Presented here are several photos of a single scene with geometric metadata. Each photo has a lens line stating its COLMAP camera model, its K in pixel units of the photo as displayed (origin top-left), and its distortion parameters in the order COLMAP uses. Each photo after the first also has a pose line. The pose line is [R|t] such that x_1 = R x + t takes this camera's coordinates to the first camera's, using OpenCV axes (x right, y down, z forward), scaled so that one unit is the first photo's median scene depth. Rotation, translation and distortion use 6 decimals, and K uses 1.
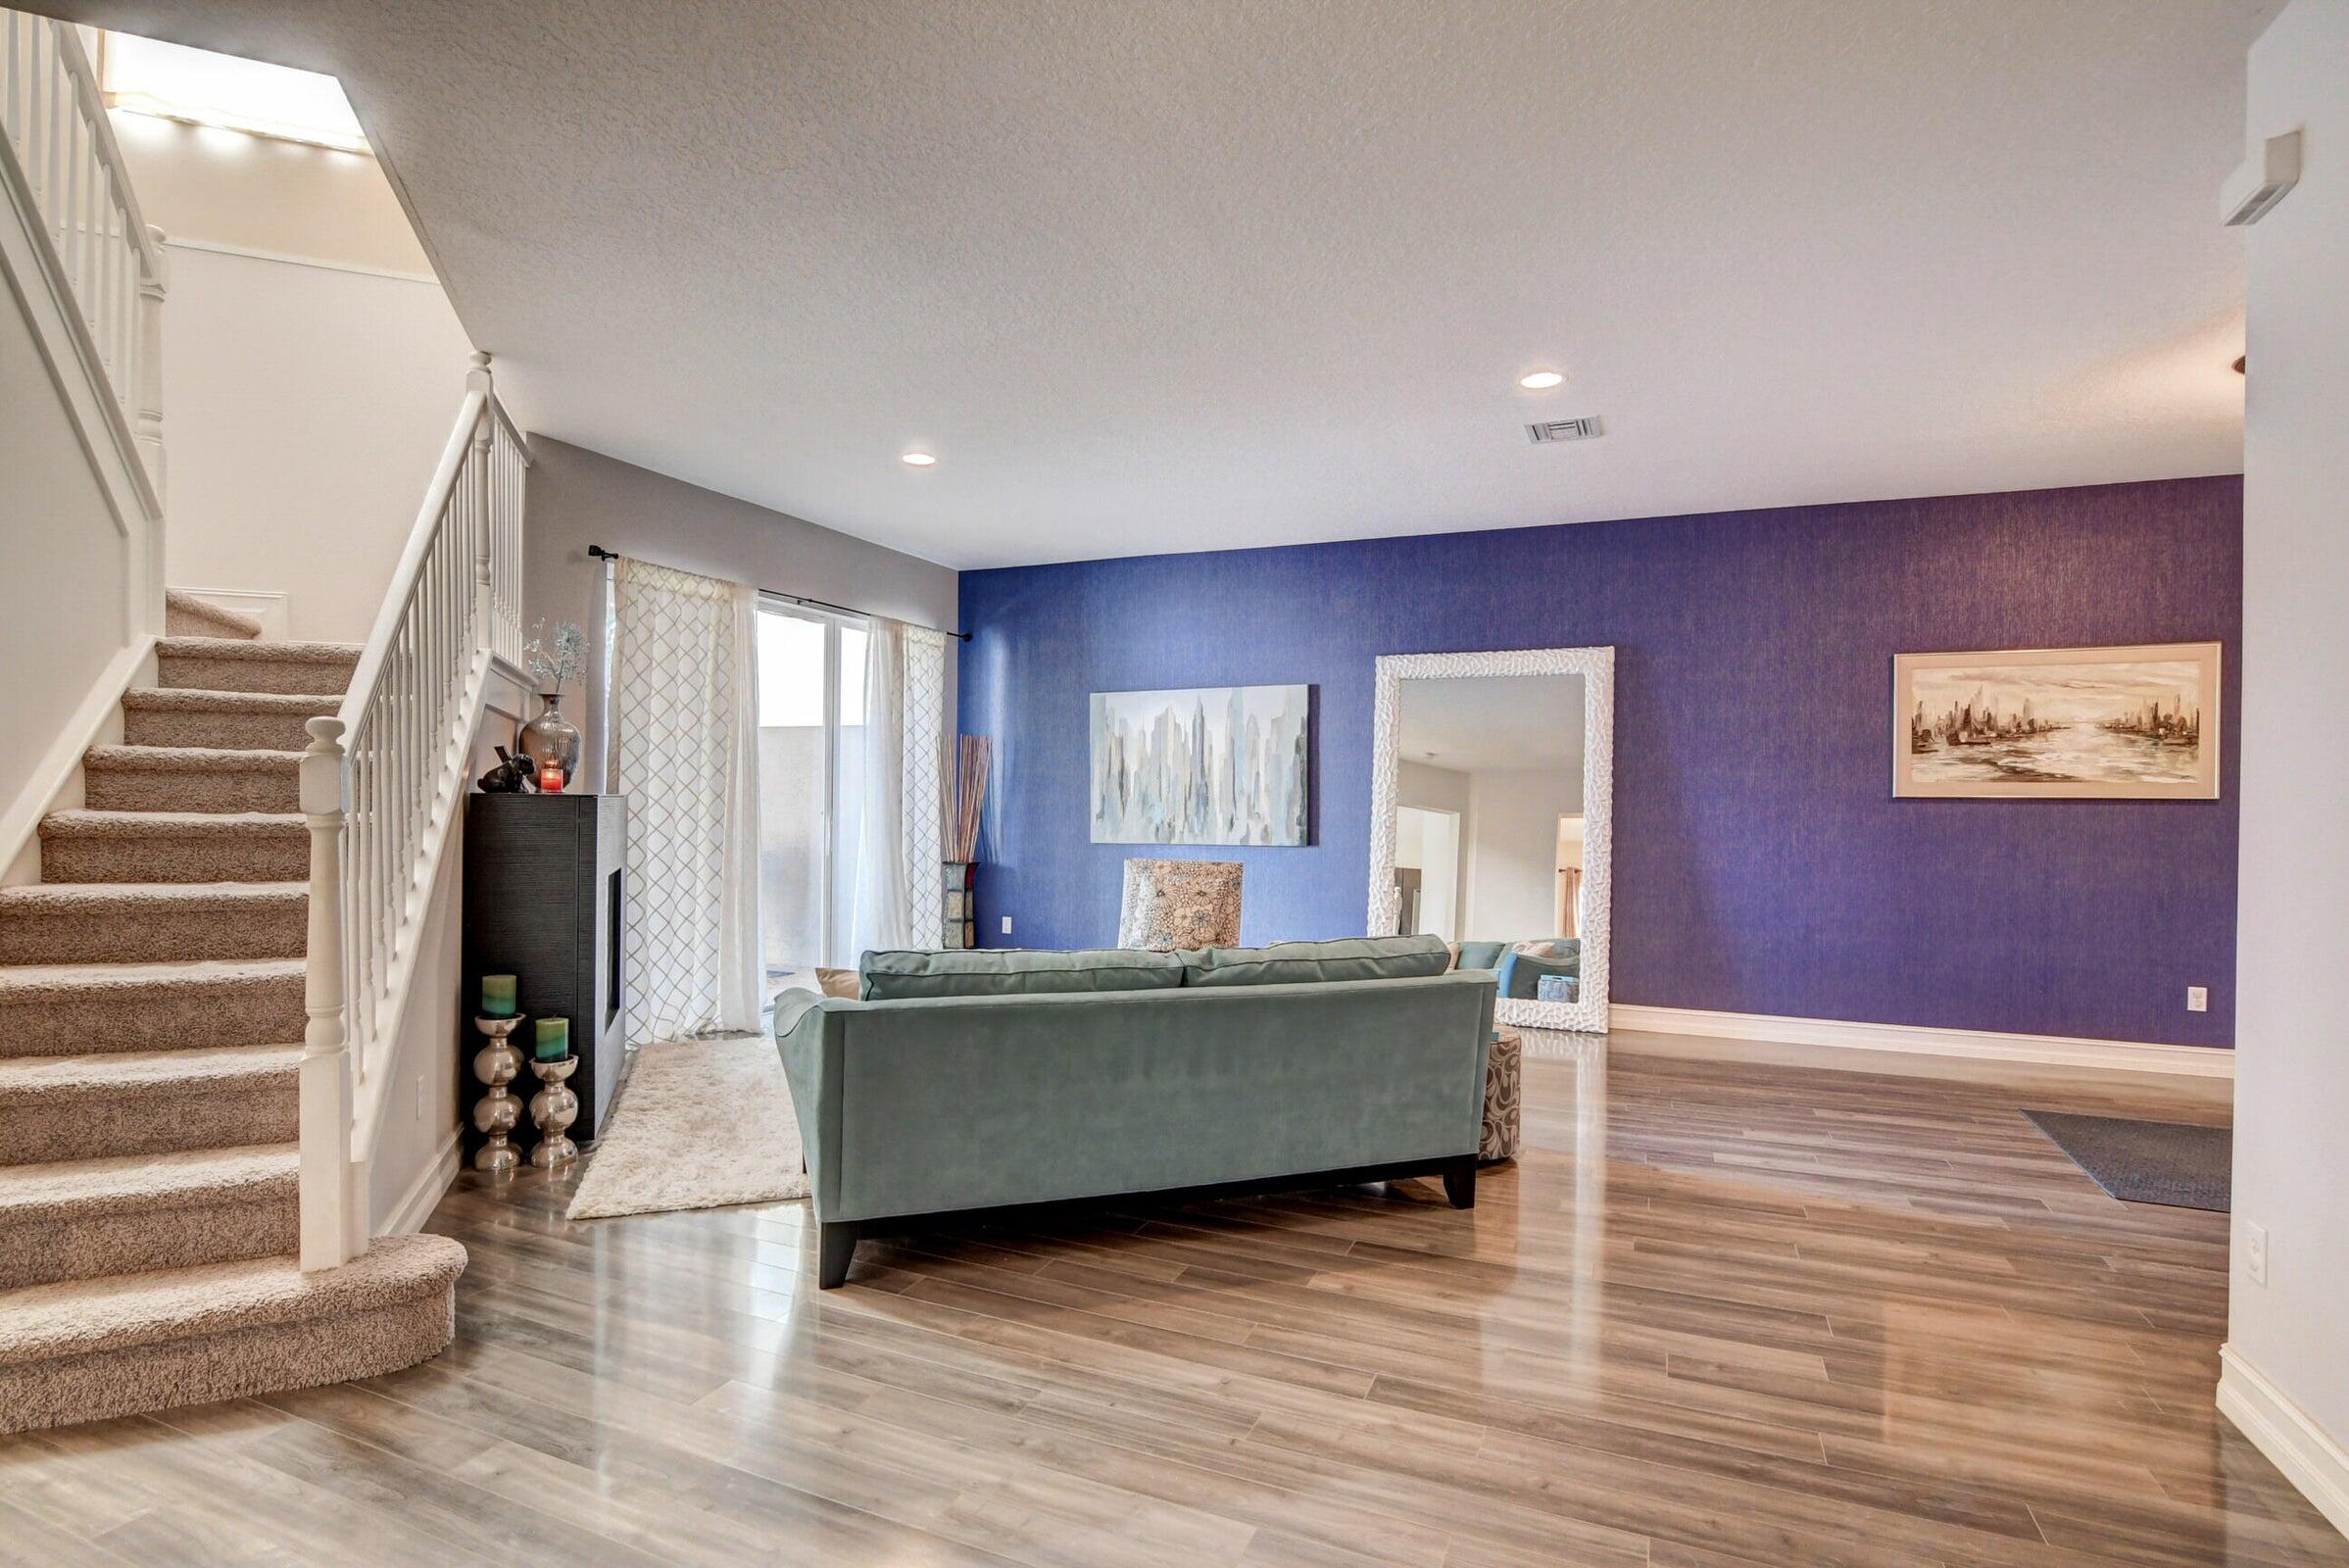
lens RADIAL K [[1157.4, 0, 1165.9], [0, 1157.4, 798.4], [0, 0, 1]] dist [-0.017265, -0.000433]
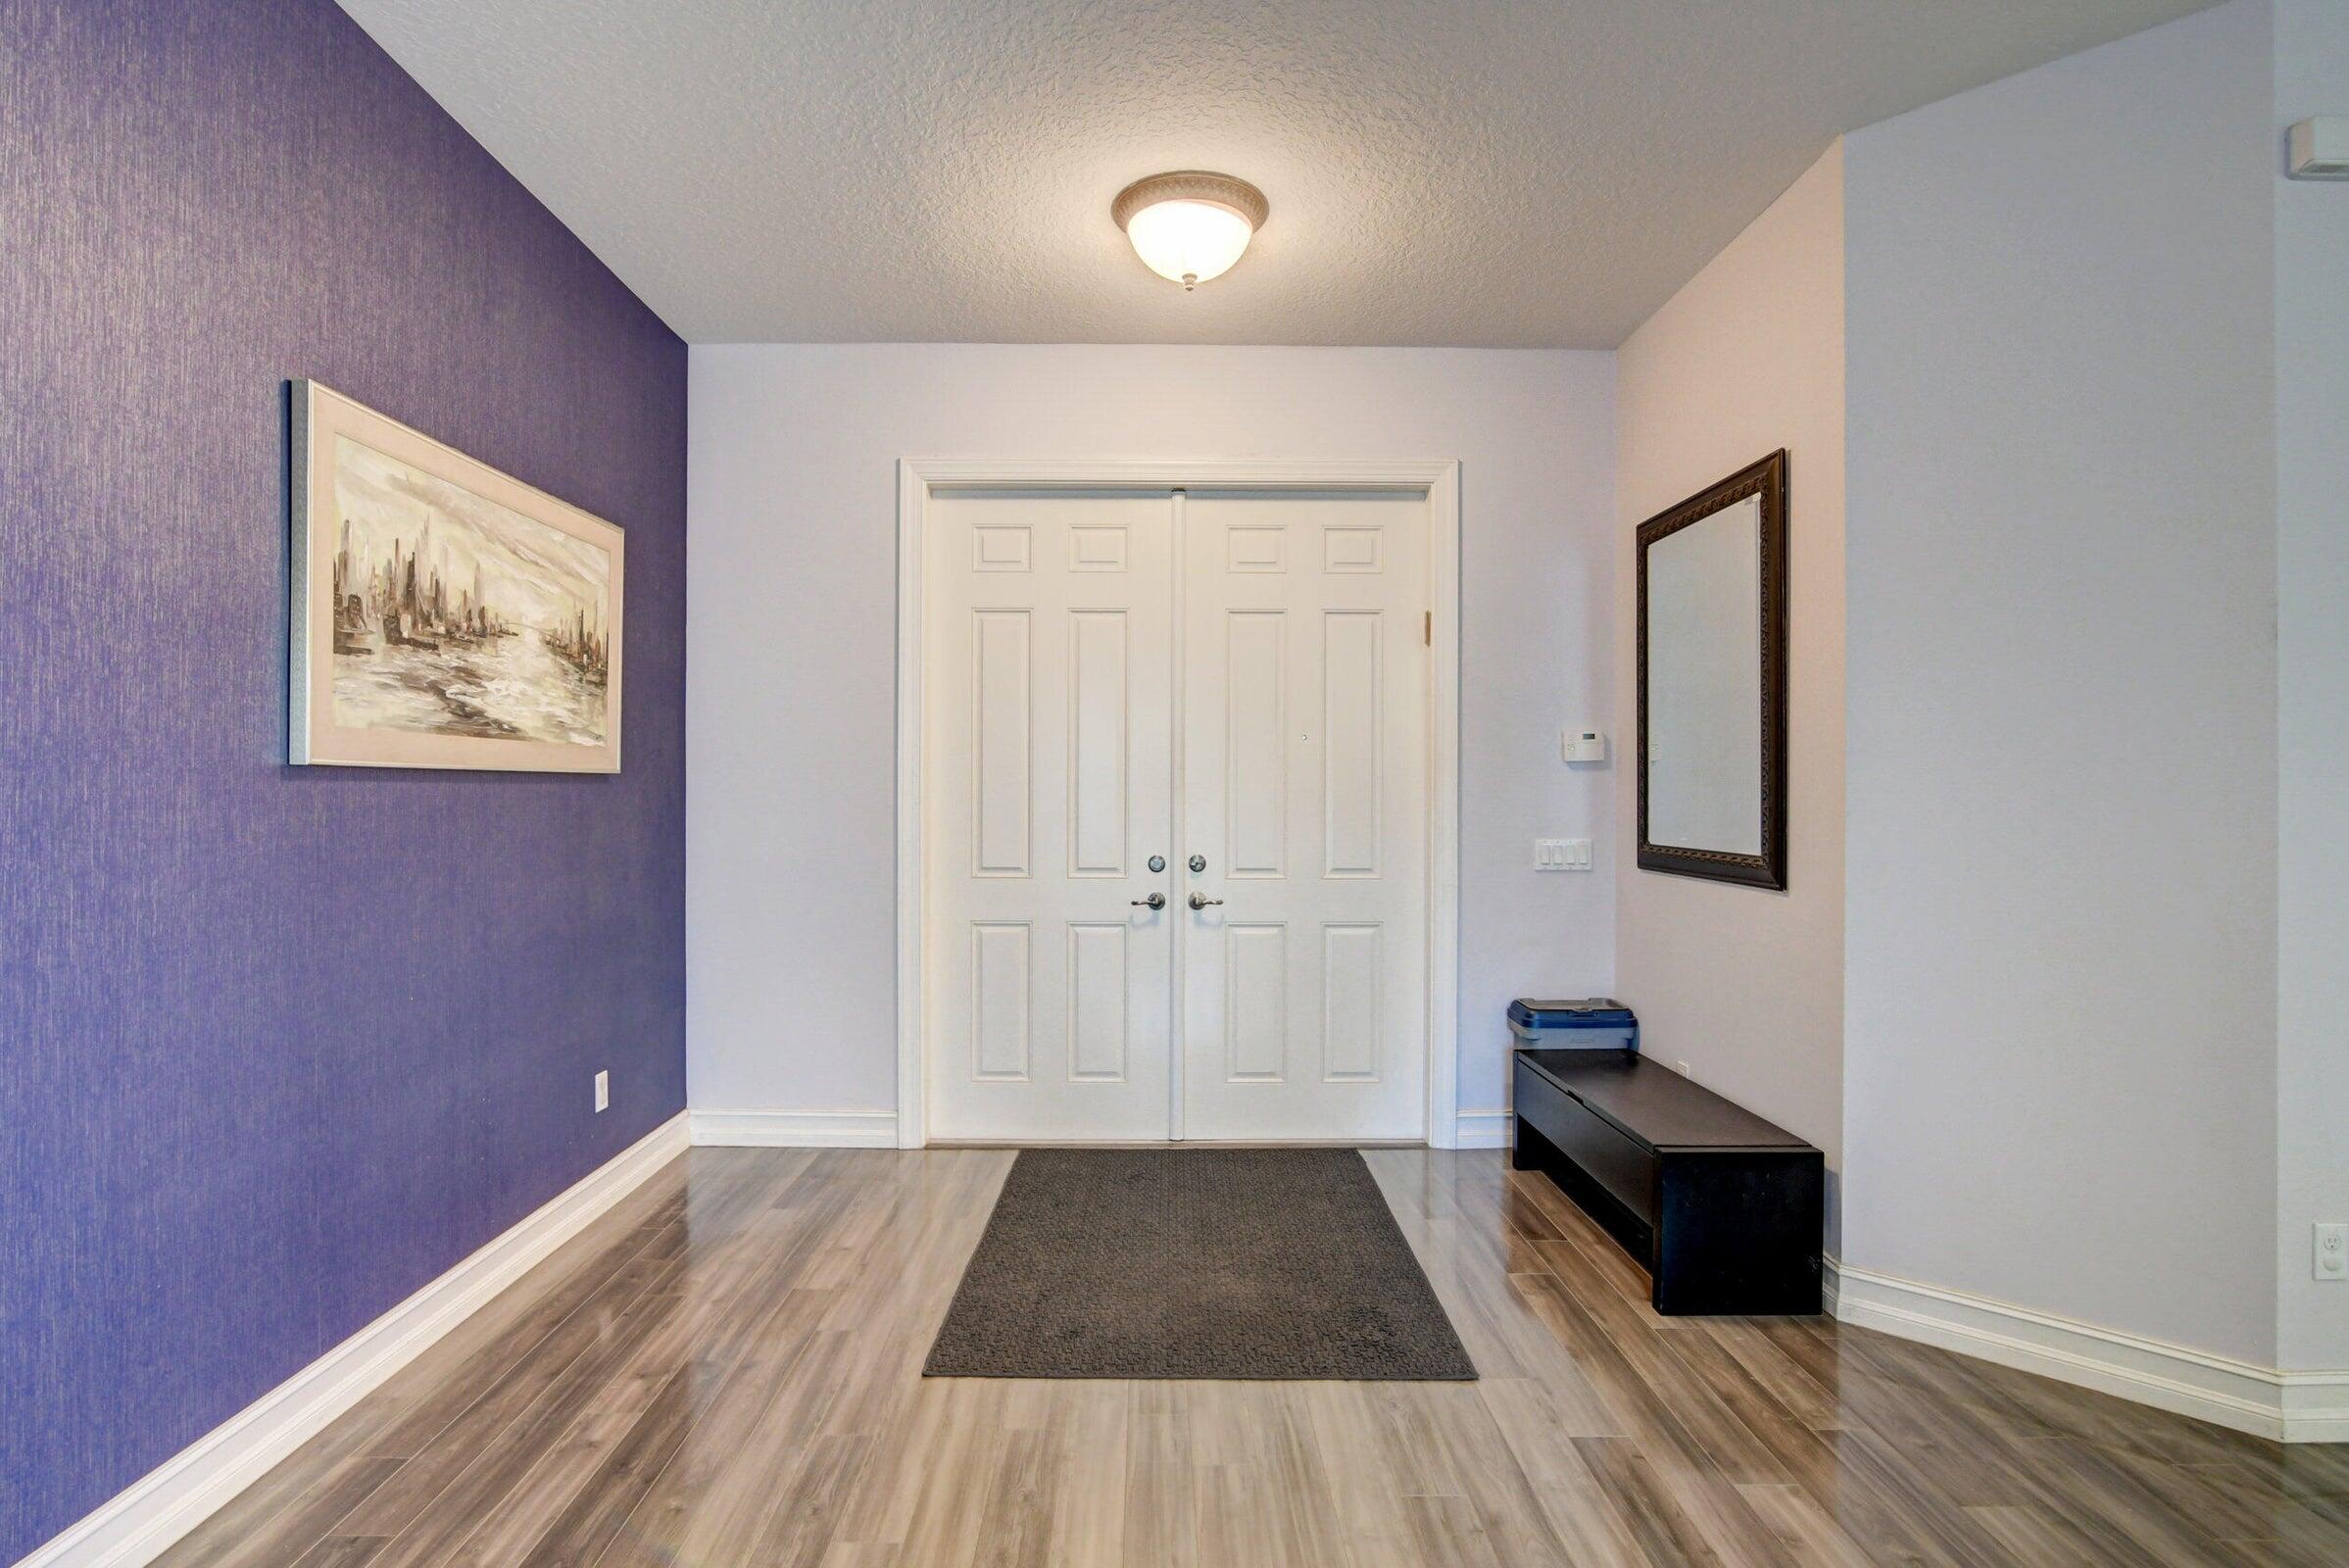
lens RADIAL K [[1157.4, 0, 1175.0], [0, 1157.4, 791.8], [0, 0, 1]] dist [-0.017265, -0.000433]
pose [[-0.392336, -0.010961, 0.919757, 0.189098], [-0.003043, 0.999939, 0.010619, 0.003191], [-0.919817, 0.001367, -0.392345, 0.918129]]
